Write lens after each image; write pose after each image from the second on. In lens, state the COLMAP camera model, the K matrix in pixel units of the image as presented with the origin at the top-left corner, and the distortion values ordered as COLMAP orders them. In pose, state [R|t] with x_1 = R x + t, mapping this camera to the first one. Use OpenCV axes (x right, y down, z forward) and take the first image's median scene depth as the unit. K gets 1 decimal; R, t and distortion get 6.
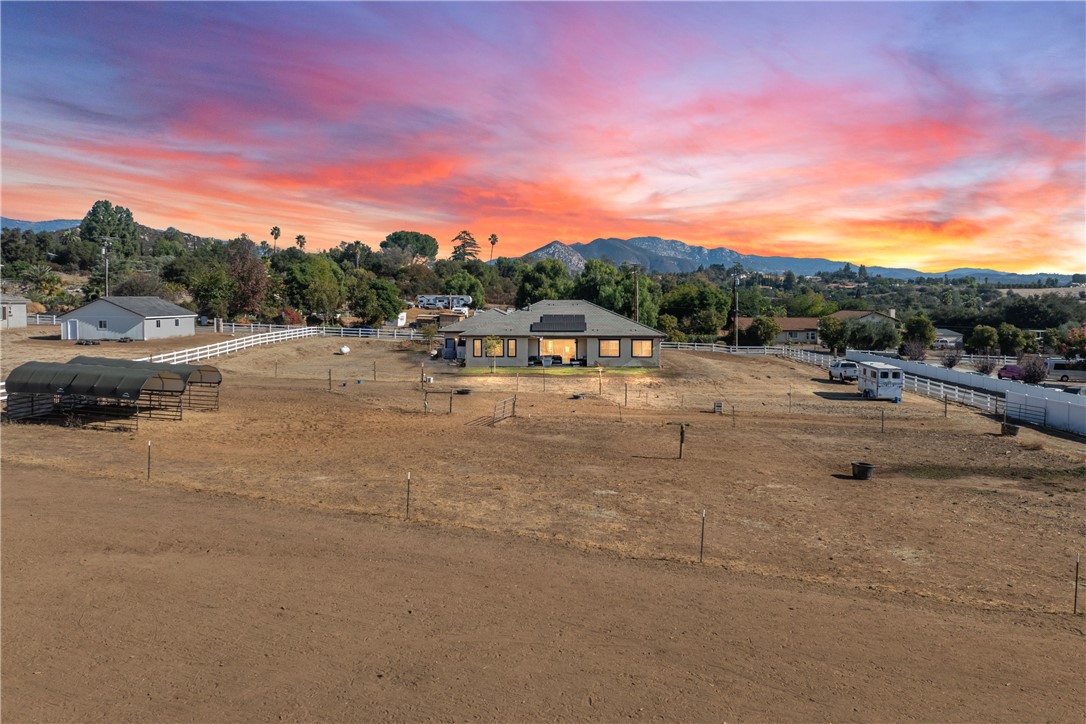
lens RADIAL K [[805.4, 0, 543.0], [0, 805.4, 362.0], [0, 0, 1]] dist [-0.033239, -0.005909]
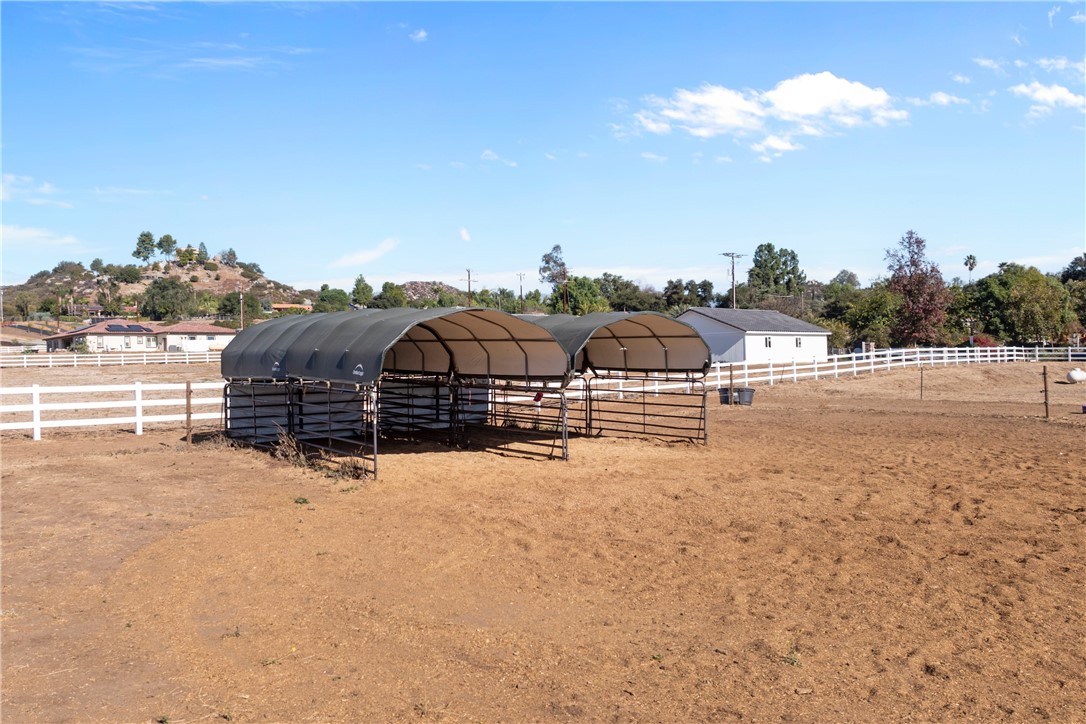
lens RADIAL K [[805.4, 0, 543.0], [0, 805.4, 362.0], [0, 0, 1]] dist [-0.033239, -0.005909]
pose [[0.675467, -0.050837, -0.735636, -0.044541], [-0.016338, 0.996344, -0.083856, 0.013657], [0.737209, 0.068660, 0.672167, 0.171274]]
